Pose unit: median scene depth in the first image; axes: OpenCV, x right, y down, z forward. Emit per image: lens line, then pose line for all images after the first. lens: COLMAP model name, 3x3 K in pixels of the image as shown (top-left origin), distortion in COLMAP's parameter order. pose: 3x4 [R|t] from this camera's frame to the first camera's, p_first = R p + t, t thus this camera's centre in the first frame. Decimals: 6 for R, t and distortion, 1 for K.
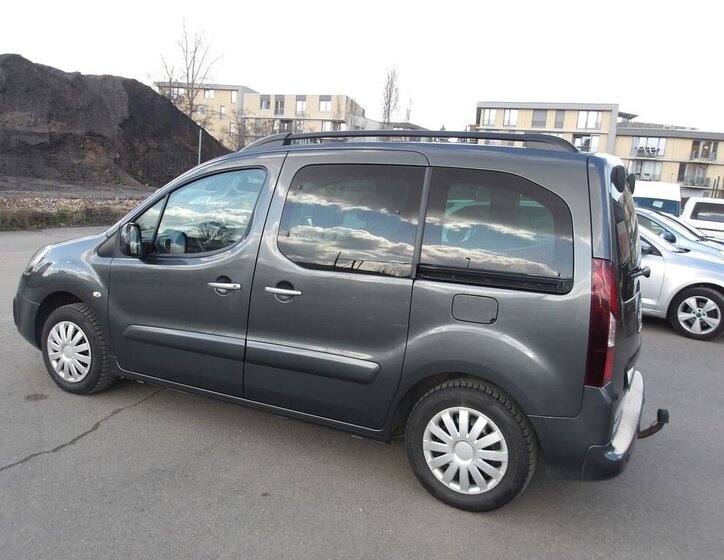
lens RADIAL K [[633.9, 0, 330.9], [0, 633.9, 282.2], [0, 0, 1]] dist [0.000191, -0.005832]
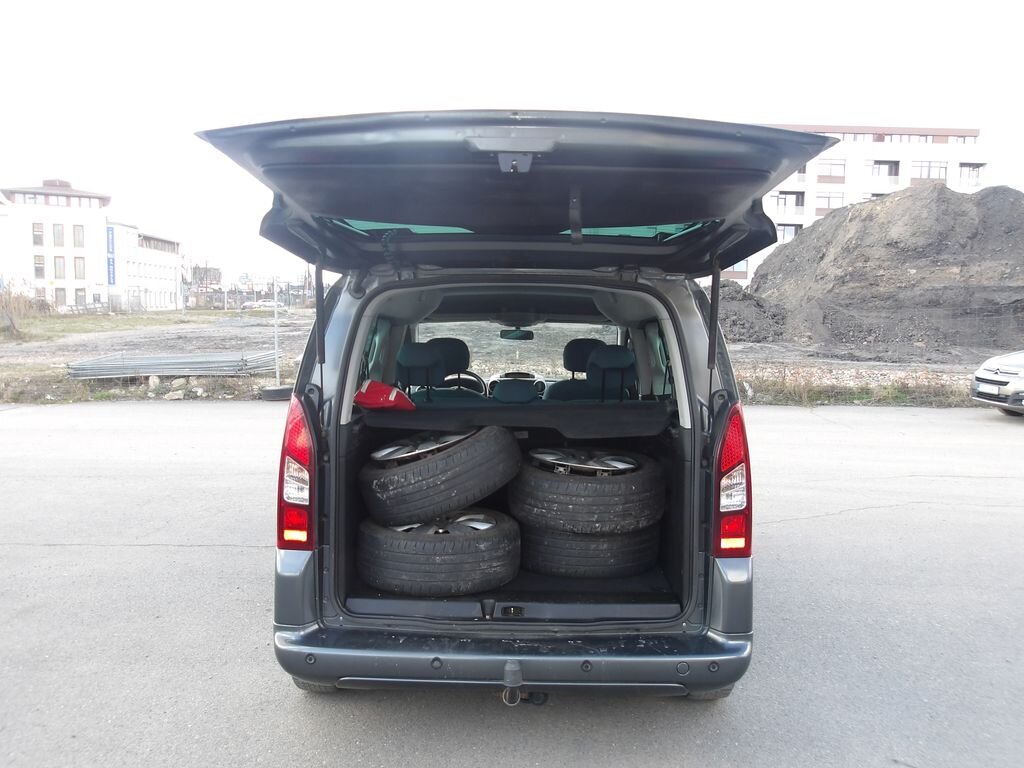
lens RADIAL K [[846.2, 0, 512.0], [0, 846.2, 384.0], [0, 0, 1]] dist [0.006571, 0.009544]
pose [[0.472701, 0.016662, -0.881065, 0.967316], [-0.129188, 0.990329, -0.050582, -0.020018], [0.871702, 0.137733, 0.470282, 0.465551]]
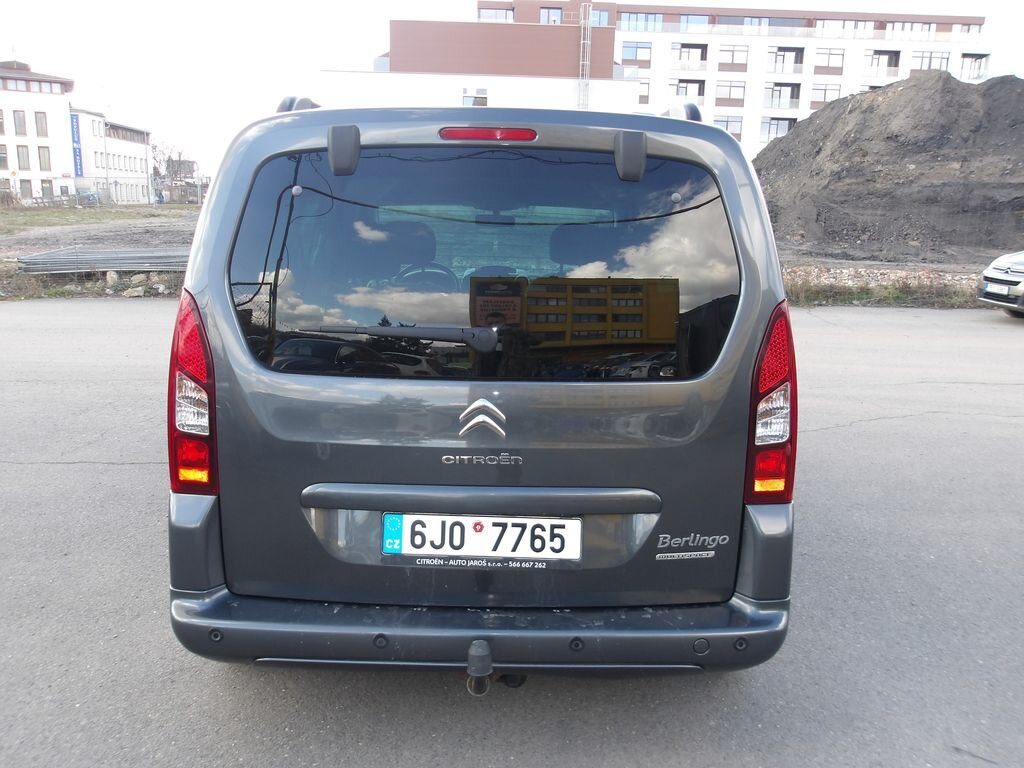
lens RADIAL K [[846.2, 0, 512.0], [0, 846.2, 384.0], [0, 0, 1]] dist [0.006571, 0.009544]
pose [[0.488169, 0.121879, -0.864197, 0.826002], [-0.132877, 0.989036, 0.064426, -0.024990], [0.862575, 0.083381, 0.499011, 0.552091]]
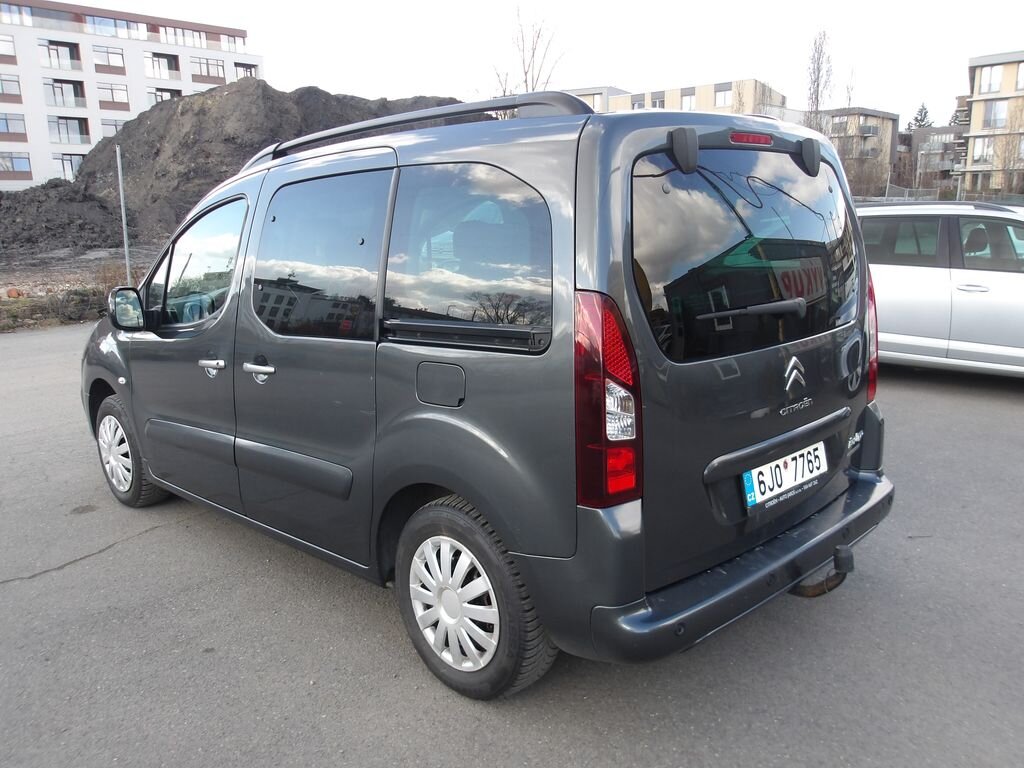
lens RADIAL K [[862.1, 0, 477.5], [0, 862.1, 380.4], [0, 0, 1]] dist [0.001656, 0.012437]
pose [[0.946163, -0.031453, -0.322158, 0.364145], [0.039759, 0.999024, 0.019232, 0.015744], [0.321239, -0.031005, 0.946490, 0.127314]]
